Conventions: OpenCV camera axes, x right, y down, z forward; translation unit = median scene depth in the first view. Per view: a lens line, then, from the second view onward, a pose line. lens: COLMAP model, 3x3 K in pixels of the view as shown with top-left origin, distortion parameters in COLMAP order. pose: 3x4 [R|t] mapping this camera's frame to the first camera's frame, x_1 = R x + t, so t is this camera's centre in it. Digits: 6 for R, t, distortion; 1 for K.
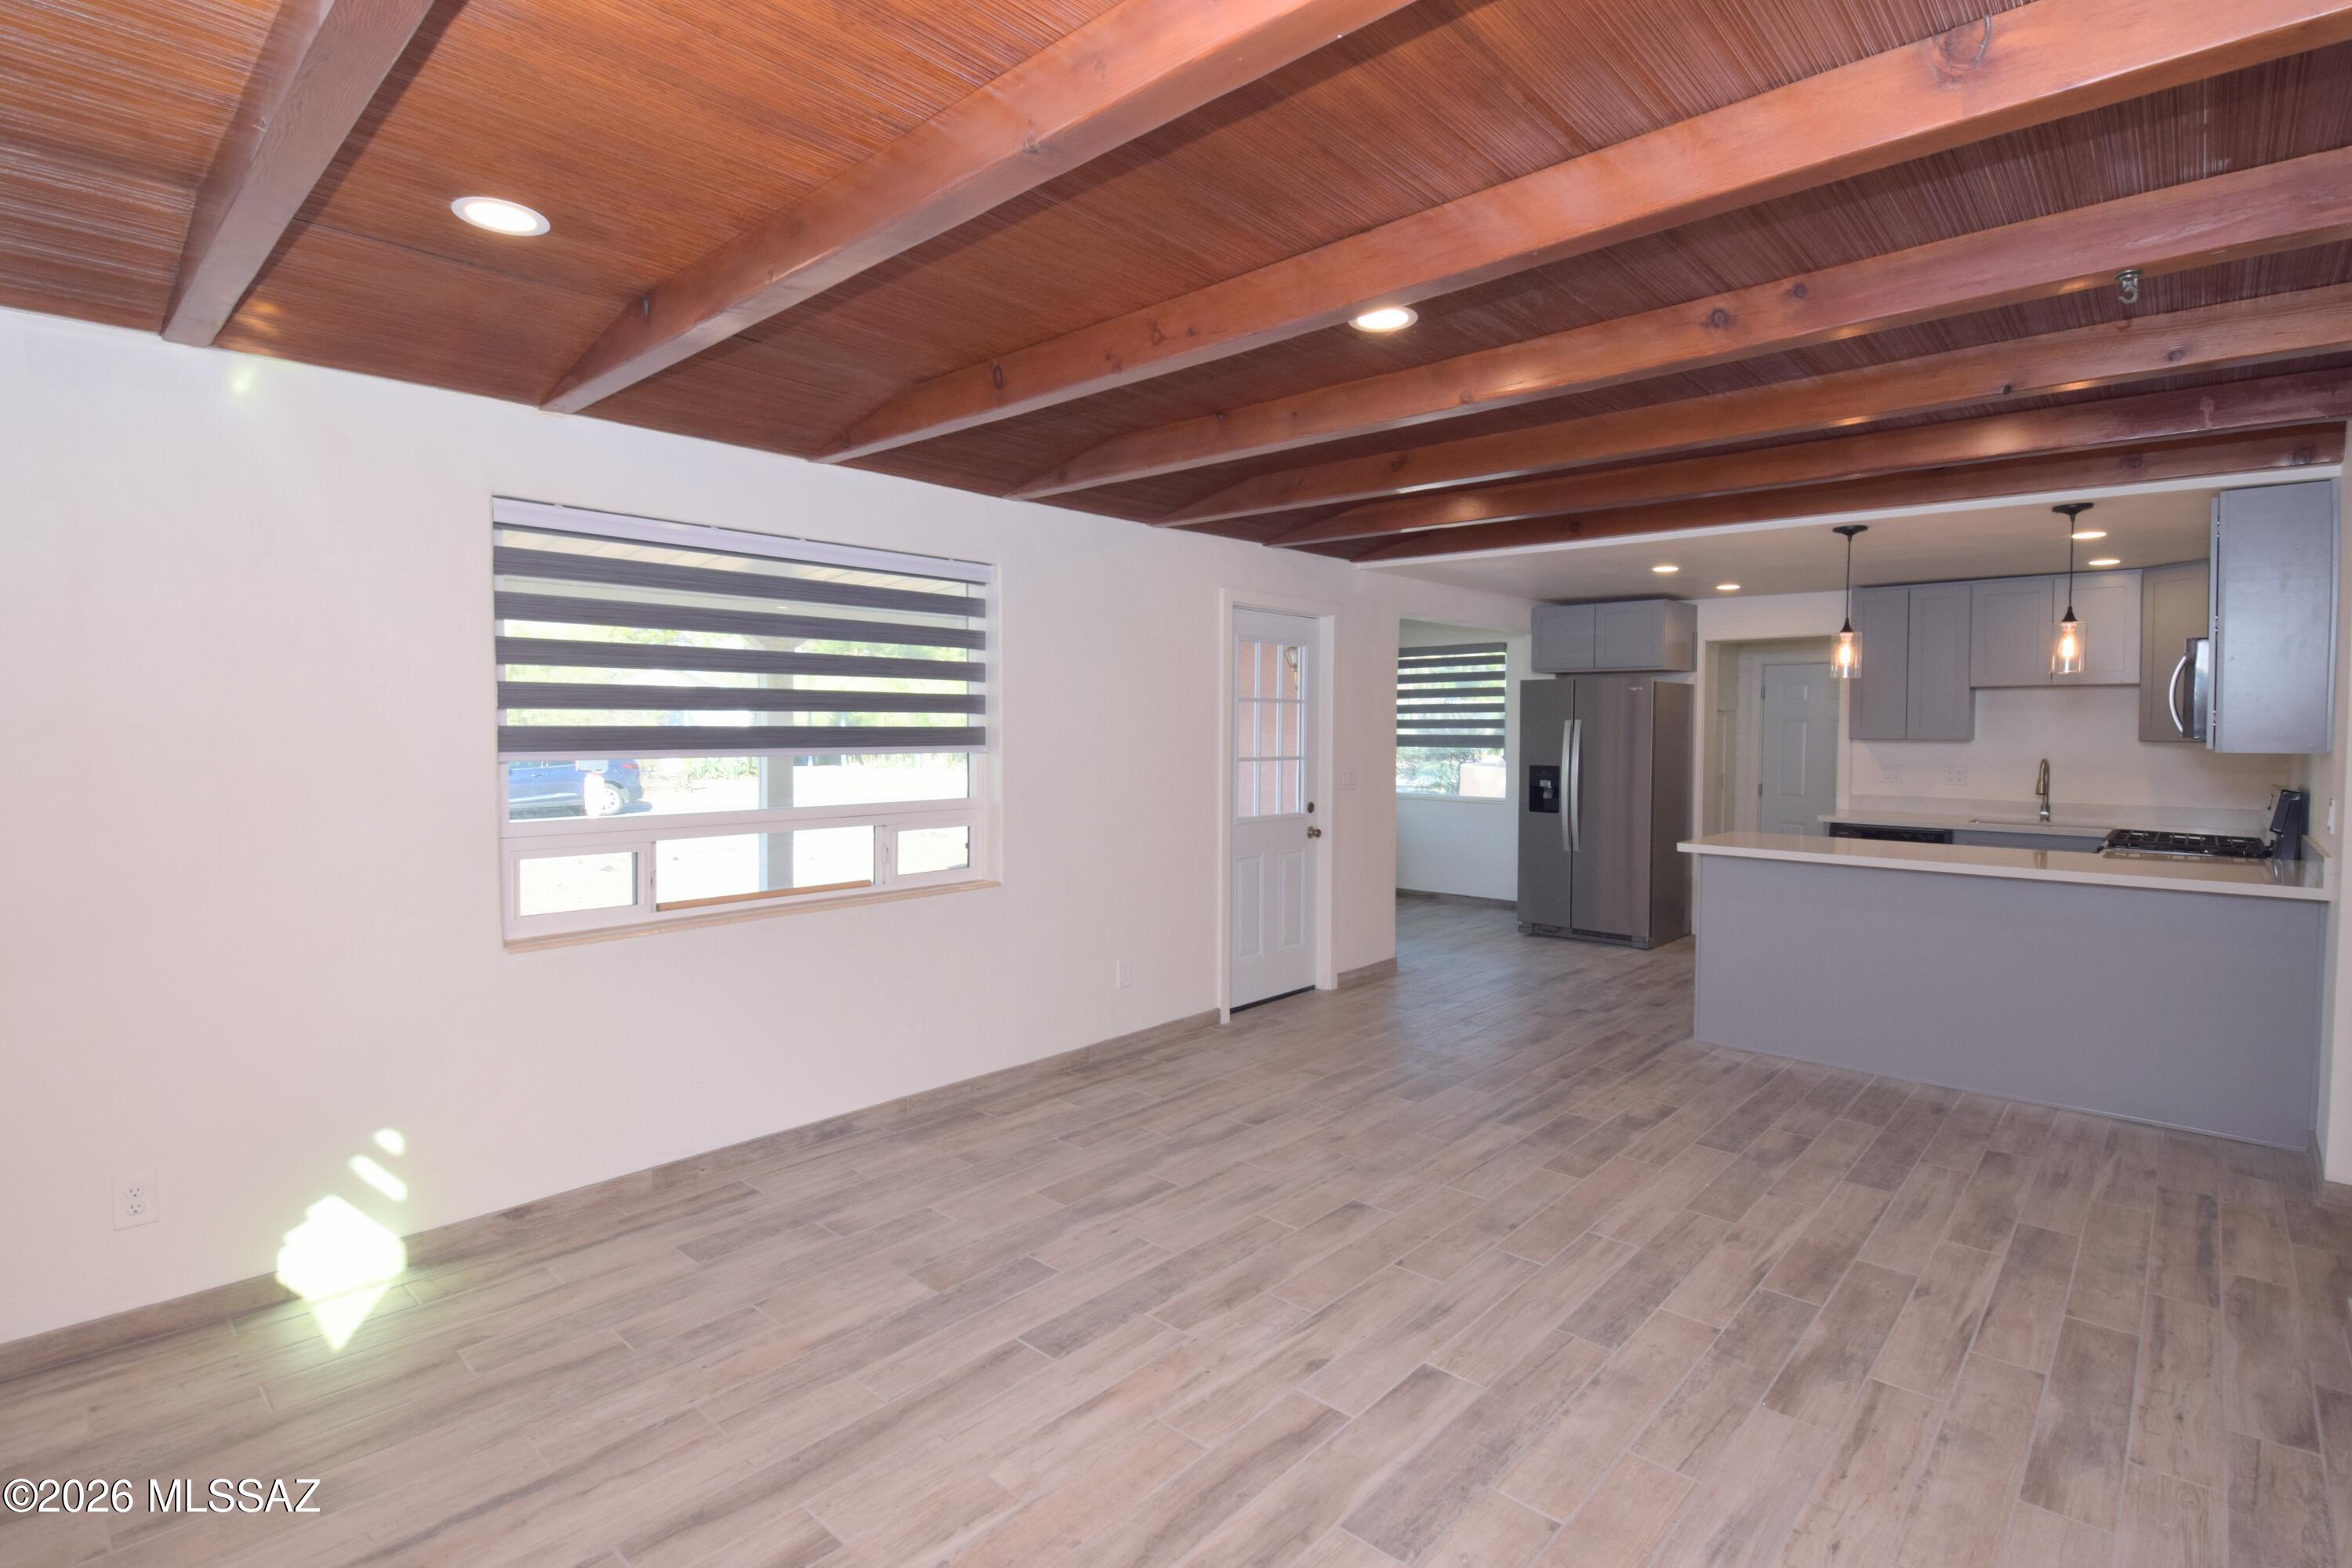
lens RADIAL K [[1112.0, 0, 1202.1], [0, 1112.0, 764.5], [0, 0, 1]] dist [0.018379, -0.022038]
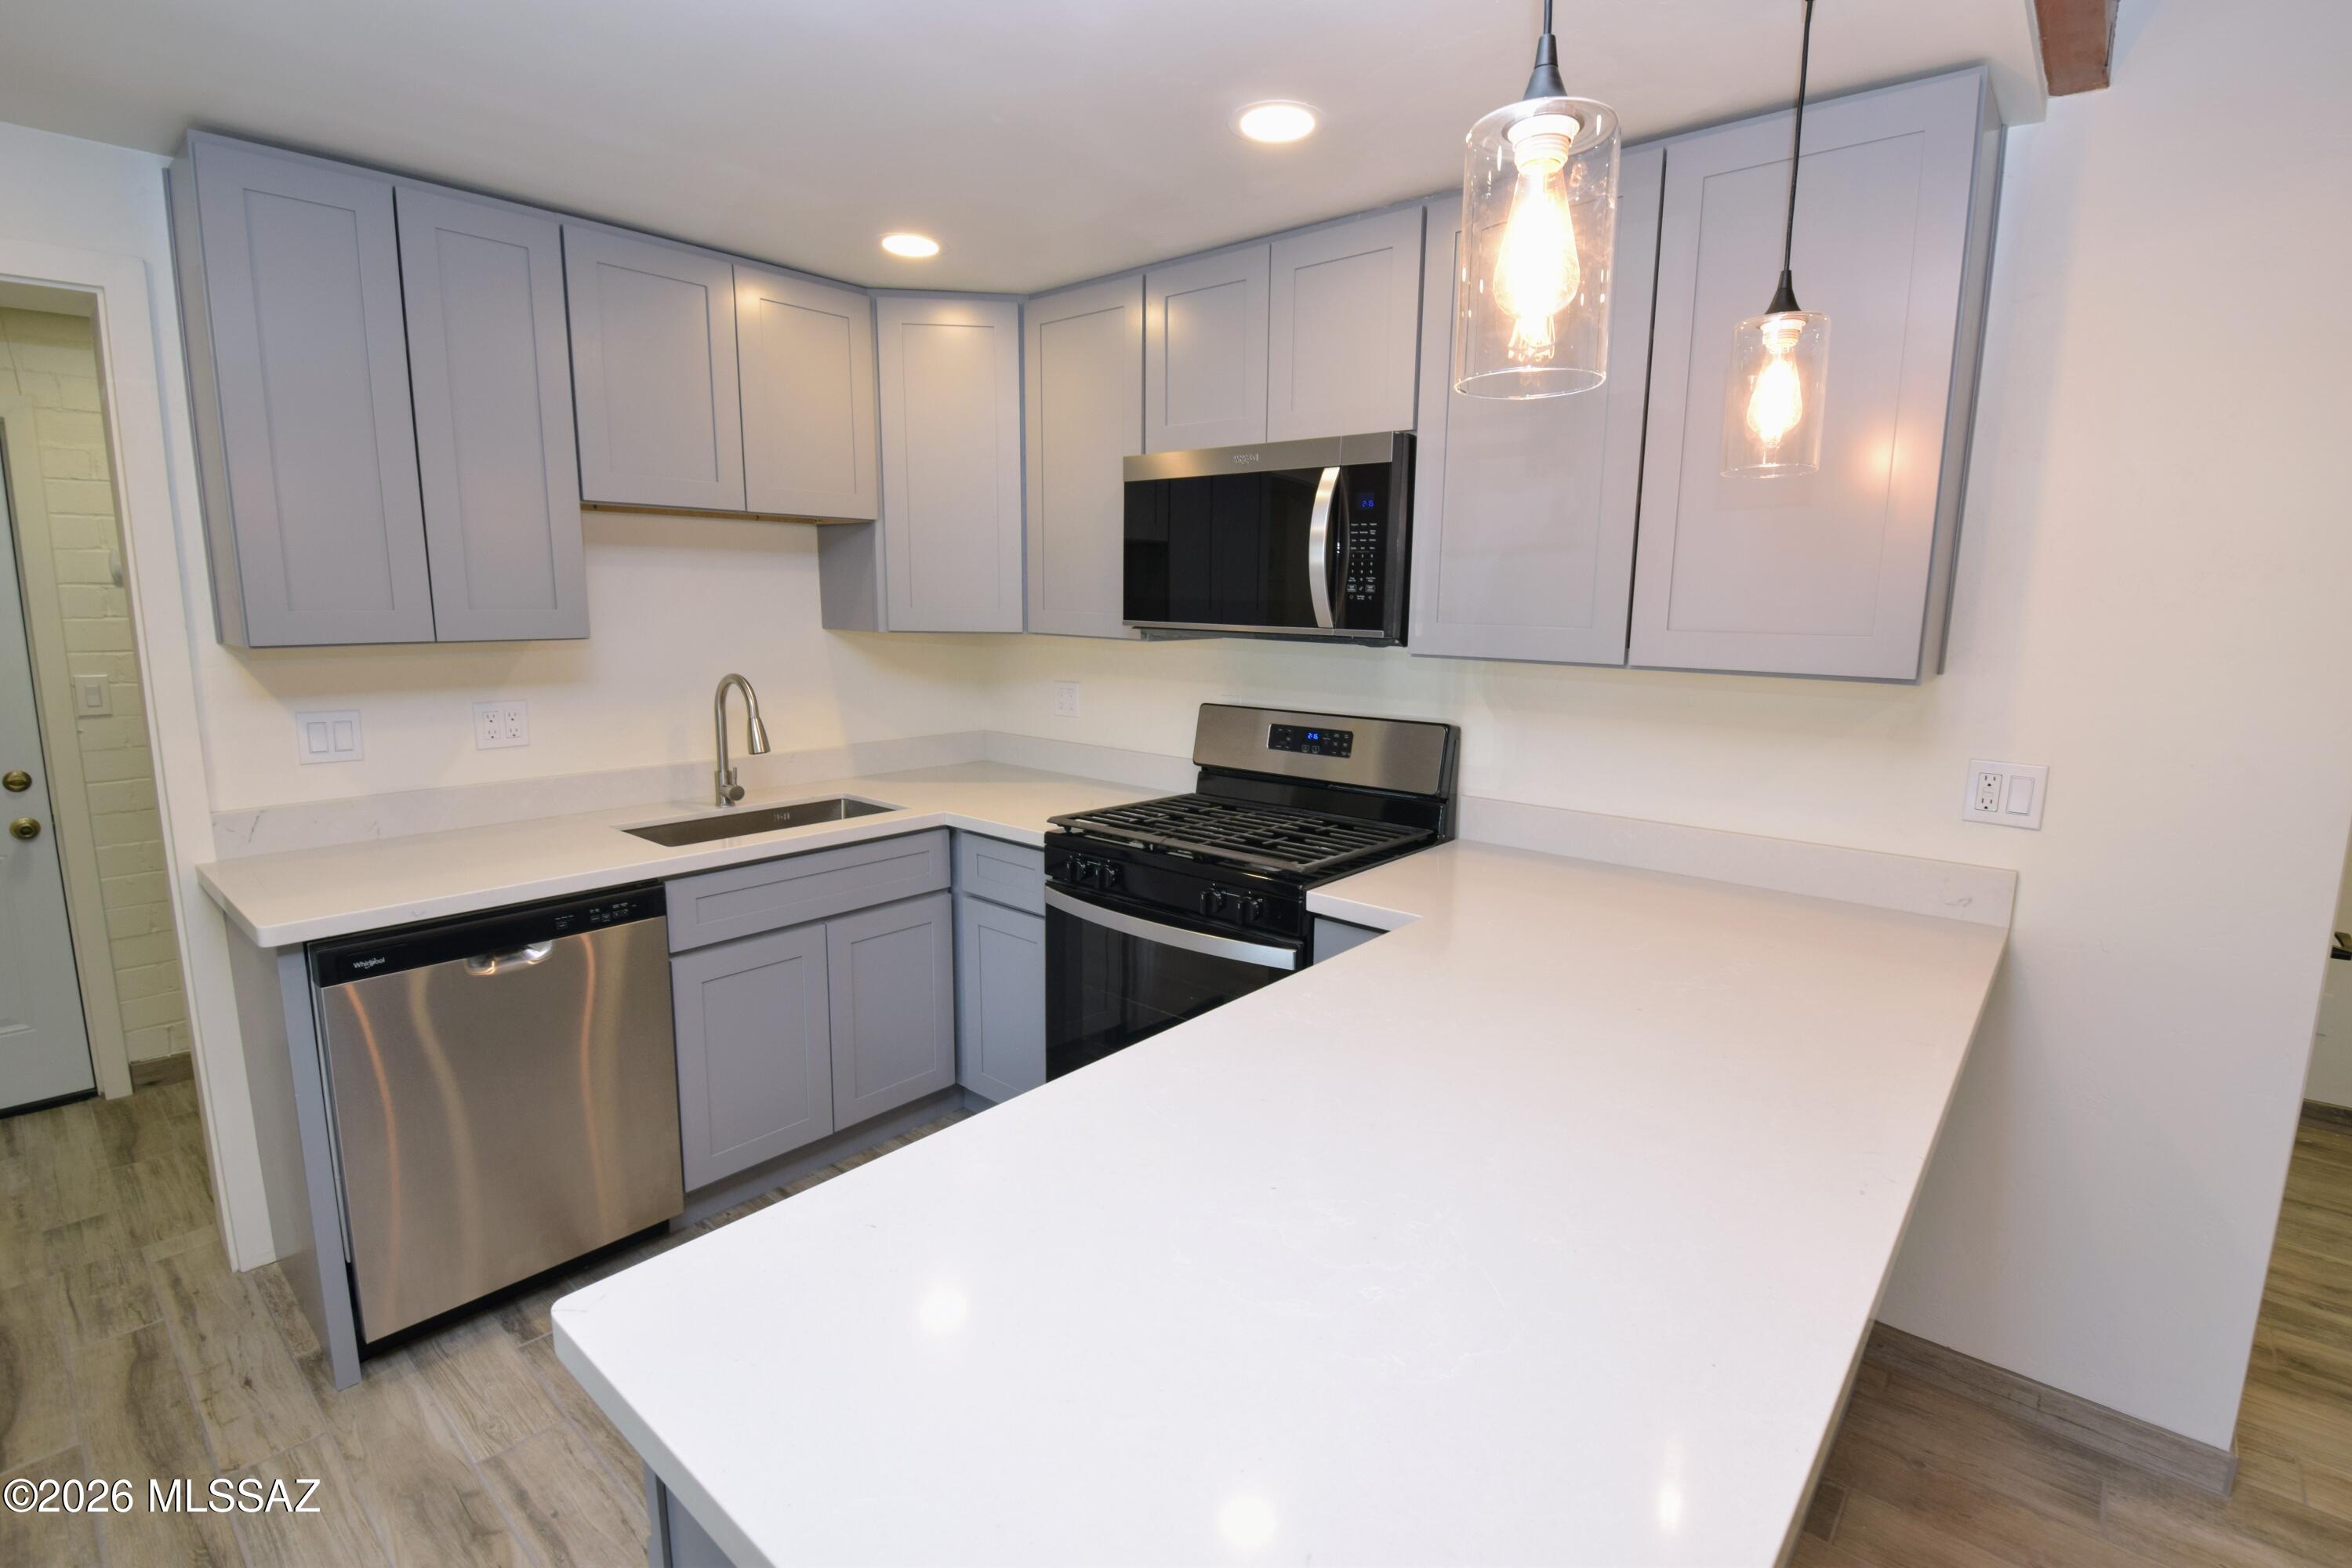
lens RADIAL K [[1084.3, 0, 1196.8], [0, 1084.3, 776.5], [0, 0, 1]] dist [0.015045, -0.019952]
pose [[-0.026853, -0.169232, 0.985210, 0.523149], [0.023714, 0.985181, 0.169873, -0.061677], [-0.999358, 0.027925, -0.022442, 1.438089]]
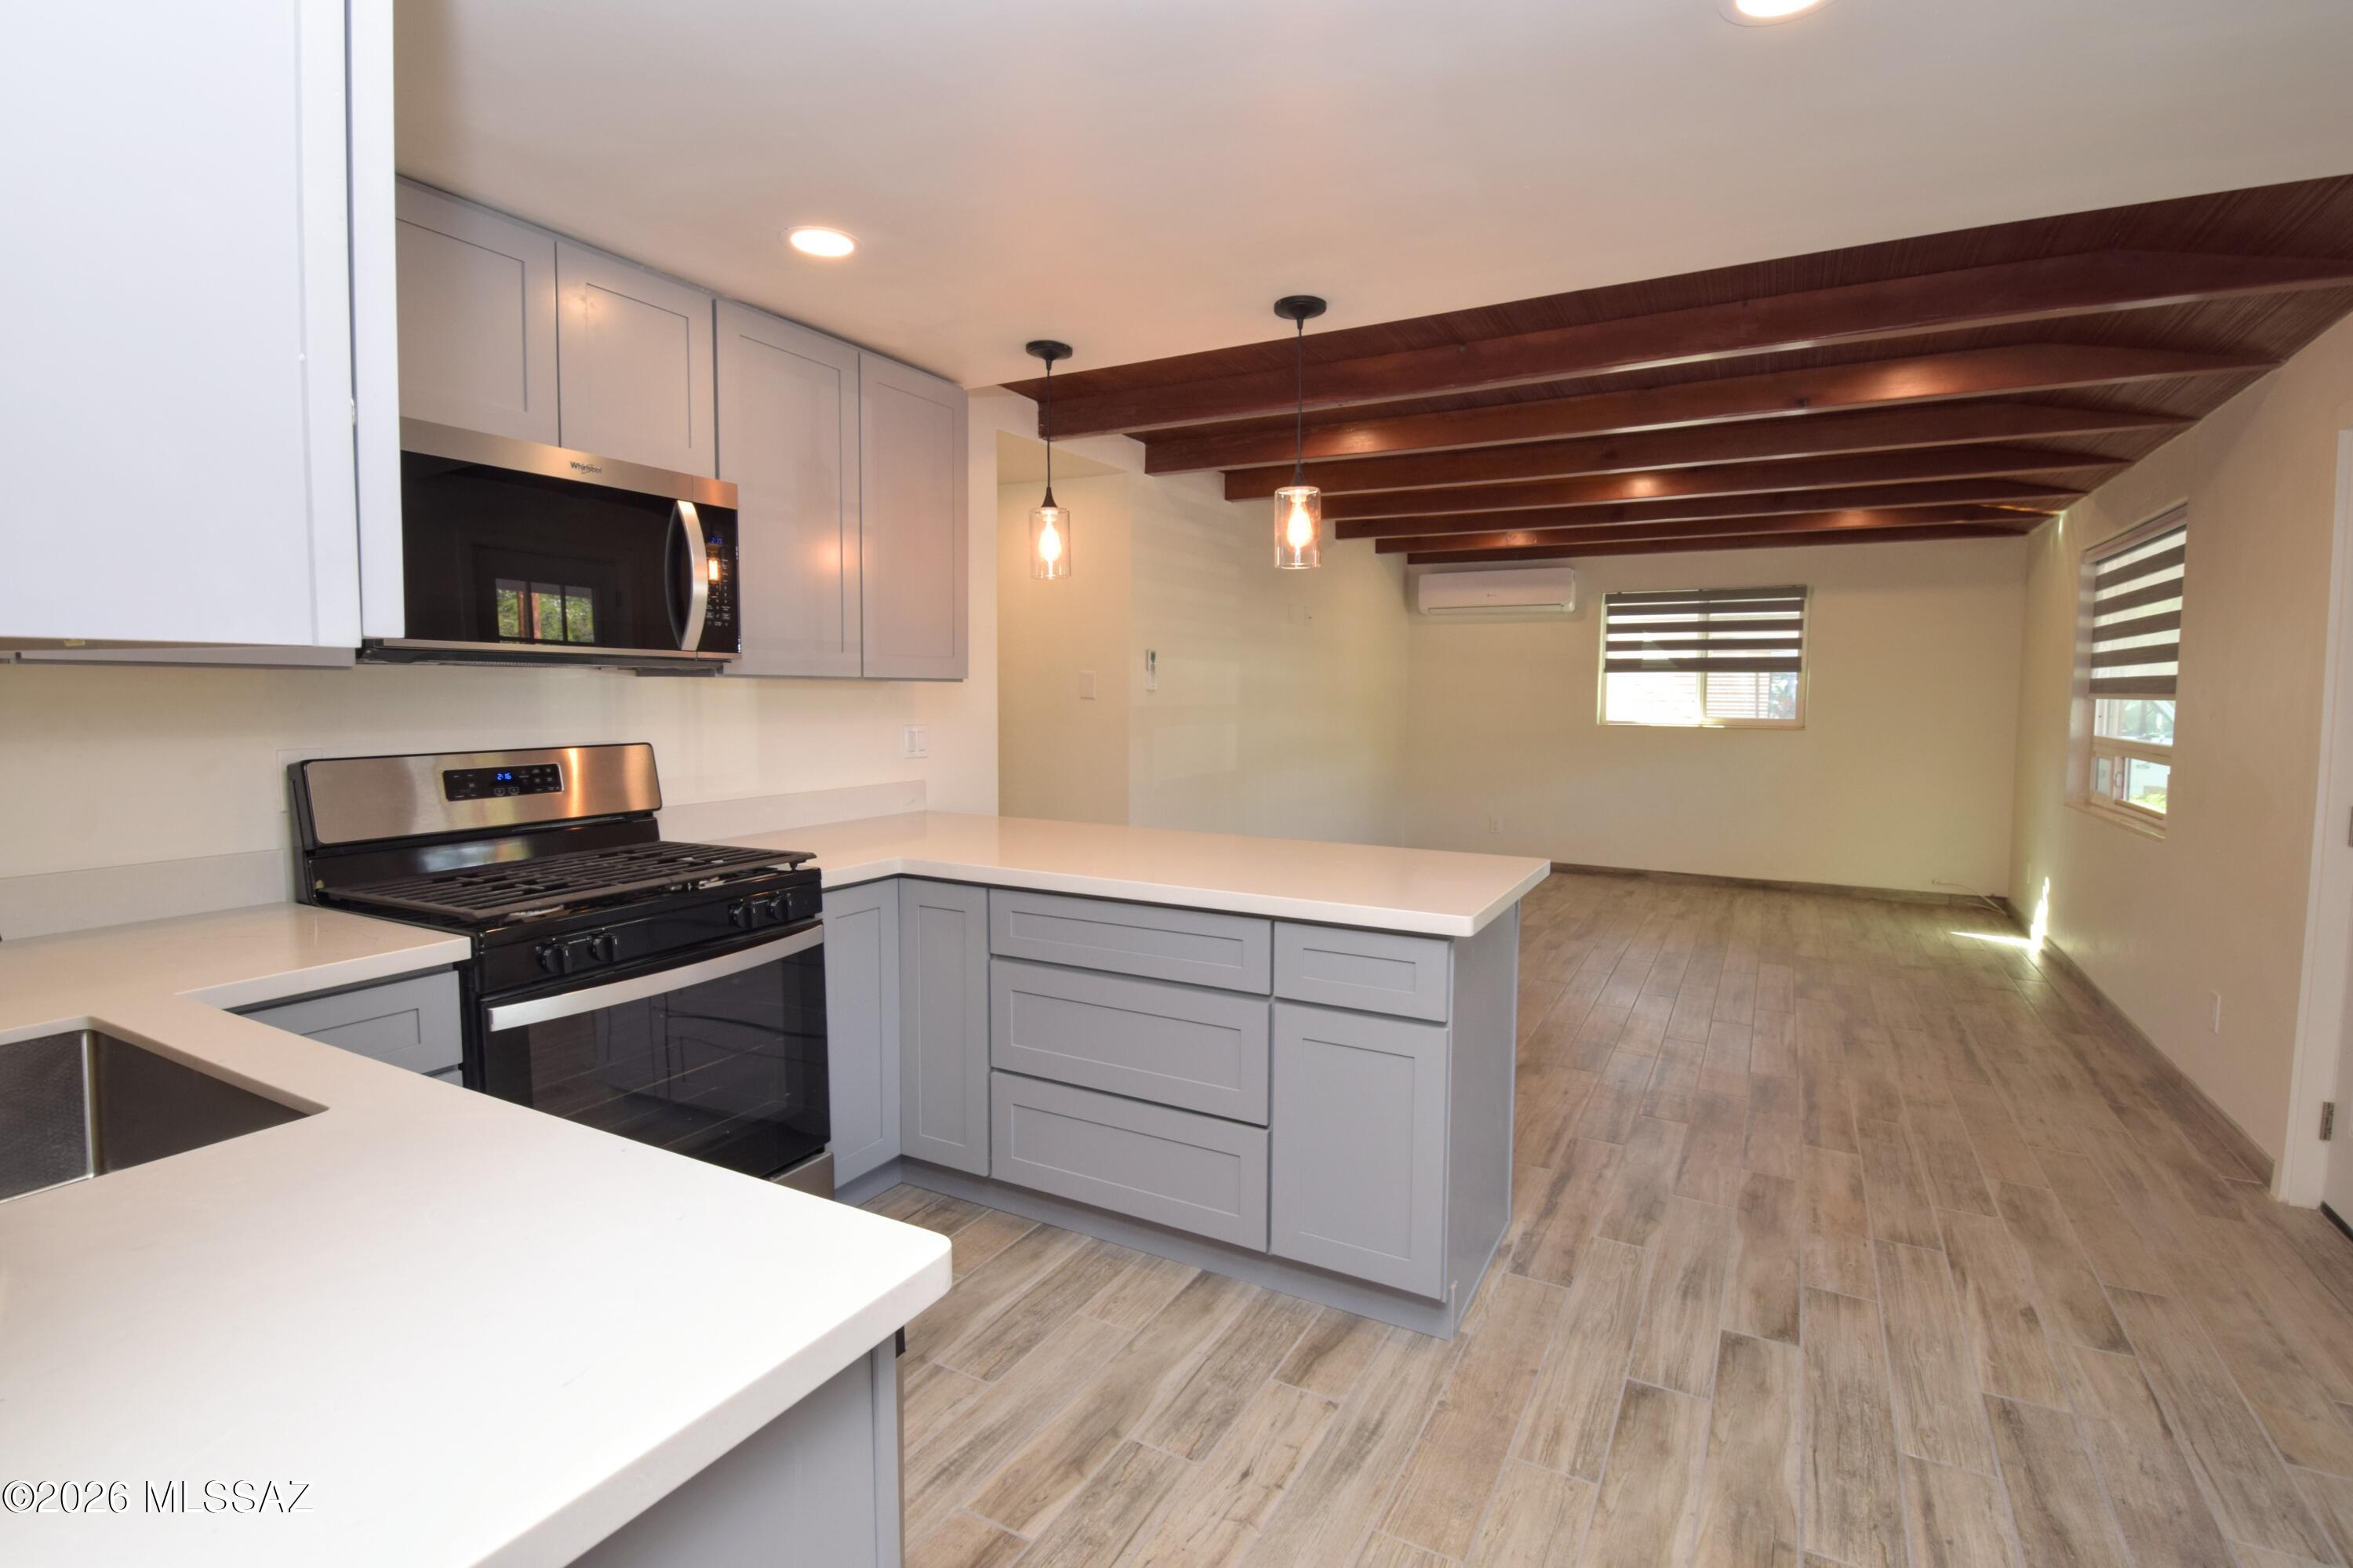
lens RADIAL K [[1084.8, 0, 1197.3], [0, 1084.8, 776.5], [0, 0, 1]] dist [0.015045, -0.019952]
pose [[-0.972427, 0.006207, -0.233126, 1.027514], [-0.021840, 0.992828, 0.117536, -0.045985], [0.232183, 0.119387, -0.965317, 2.096652]]
